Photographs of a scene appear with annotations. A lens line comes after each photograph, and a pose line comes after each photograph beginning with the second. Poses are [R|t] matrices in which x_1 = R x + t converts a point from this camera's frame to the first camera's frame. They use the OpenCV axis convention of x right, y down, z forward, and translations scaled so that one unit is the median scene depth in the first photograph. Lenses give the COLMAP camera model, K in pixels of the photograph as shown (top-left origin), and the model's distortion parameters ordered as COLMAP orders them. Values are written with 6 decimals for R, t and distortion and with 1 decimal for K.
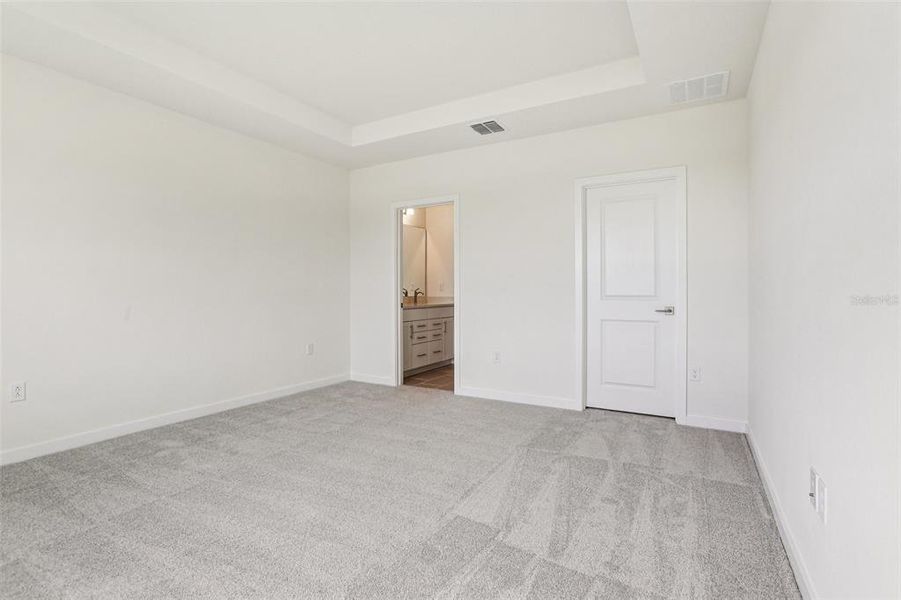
lens RADIAL K [[427.2, 0, 452.8], [0, 427.2, 296.3], [0, 0, 1]] dist [-0.032286, 0.012881]
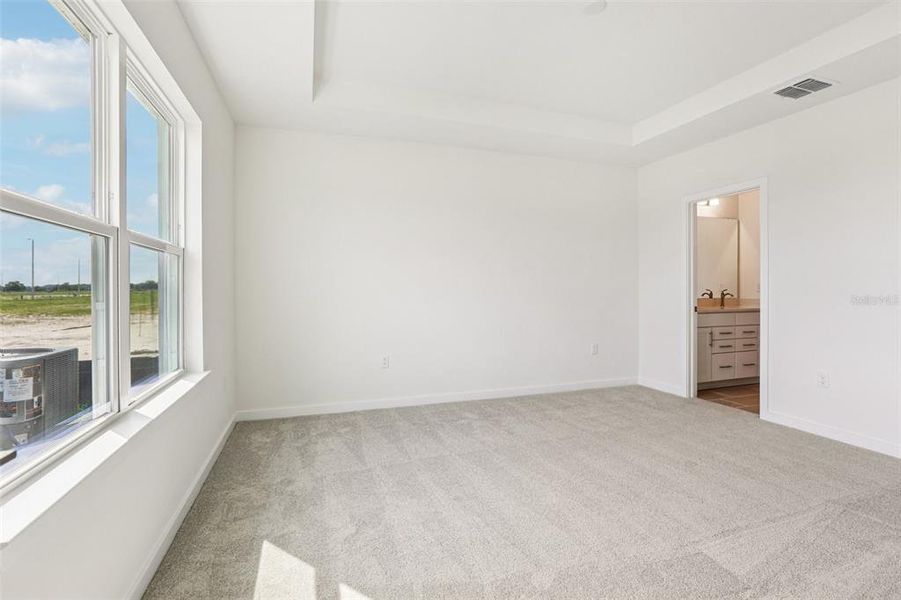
lens RADIAL K [[427.2, 0, 456.9], [0, 427.2, 293.1], [0, 0, 1]] dist [-0.032286, 0.012881]
pose [[0.761200, 0.003084, -0.648510, 0.090434], [-0.003239, 0.999994, 0.000954, -0.014413], [0.648509, 0.001374, 0.761206, -0.006565]]
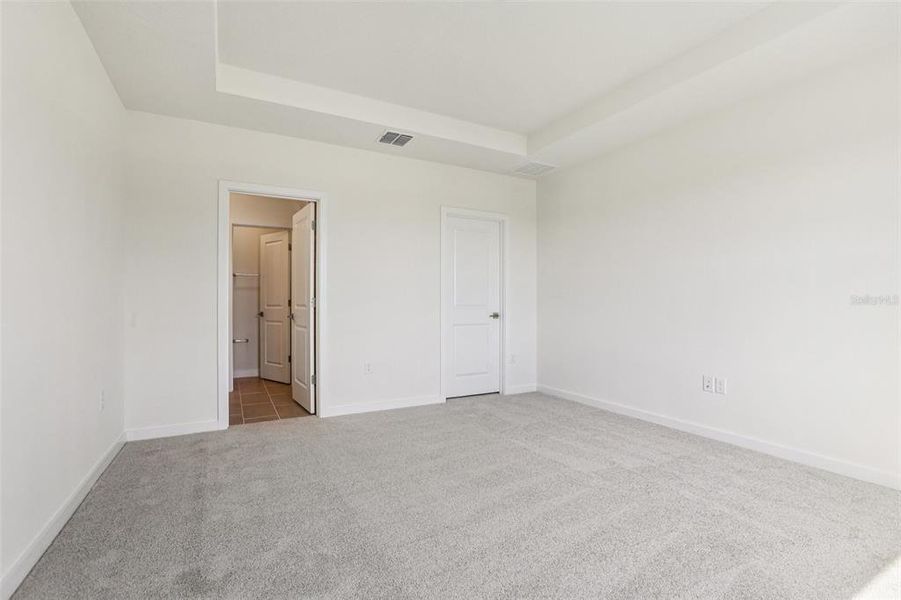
lens RADIAL K [[427.2, 0, 451.2], [0, 427.2, 303.2], [0, 0, 1]] dist [-0.032286, 0.012881]
pose [[0.522868, 0.002982, 0.852409, -0.650353], [0.011380, 0.999880, -0.010478, 0.005774], [-0.852338, 0.015178, 0.522771, 0.335099]]
